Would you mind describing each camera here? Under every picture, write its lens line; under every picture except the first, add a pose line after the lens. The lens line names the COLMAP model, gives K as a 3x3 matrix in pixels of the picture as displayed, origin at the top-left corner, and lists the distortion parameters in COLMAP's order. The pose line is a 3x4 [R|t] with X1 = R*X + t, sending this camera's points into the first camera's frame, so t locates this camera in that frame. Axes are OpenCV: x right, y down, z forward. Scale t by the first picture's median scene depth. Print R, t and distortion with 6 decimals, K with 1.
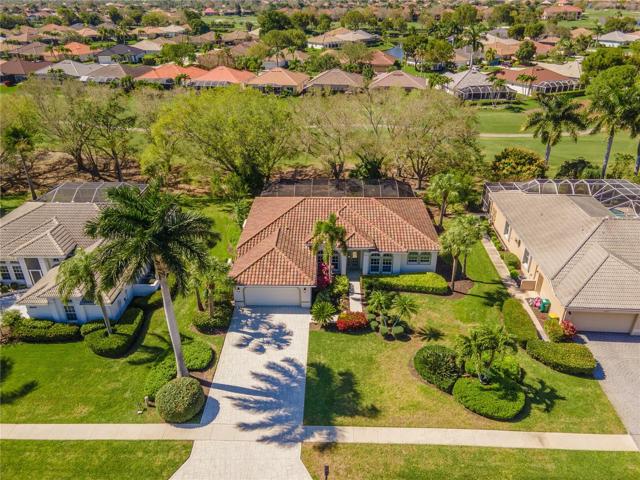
lens RADIAL K [[471.8, 0, 317.7], [0, 471.8, 237.1], [0, 0, 1]] dist [0.021959, 0.046255]
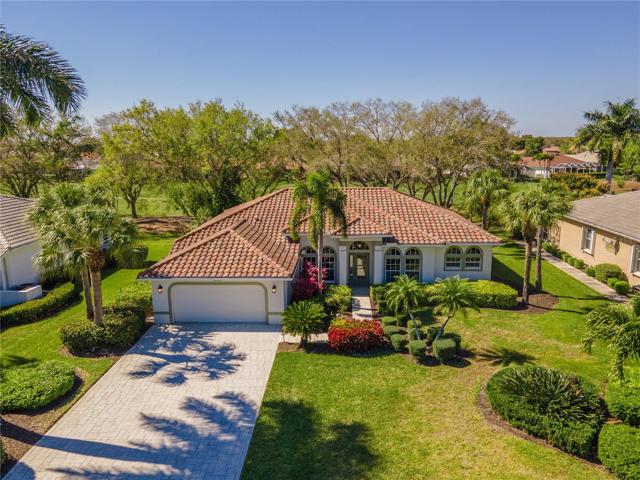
lens RADIAL K [[471.8, 0, 317.7], [0, 471.8, 237.1], [0, 0, 1]] dist [0.021959, 0.046255]
pose [[0.999860, 0.001223, -0.016710, 0.037842], [-0.005578, 0.964730, -0.263182, 0.213710], [0.015799, 0.263238, 0.964602, 0.449577]]
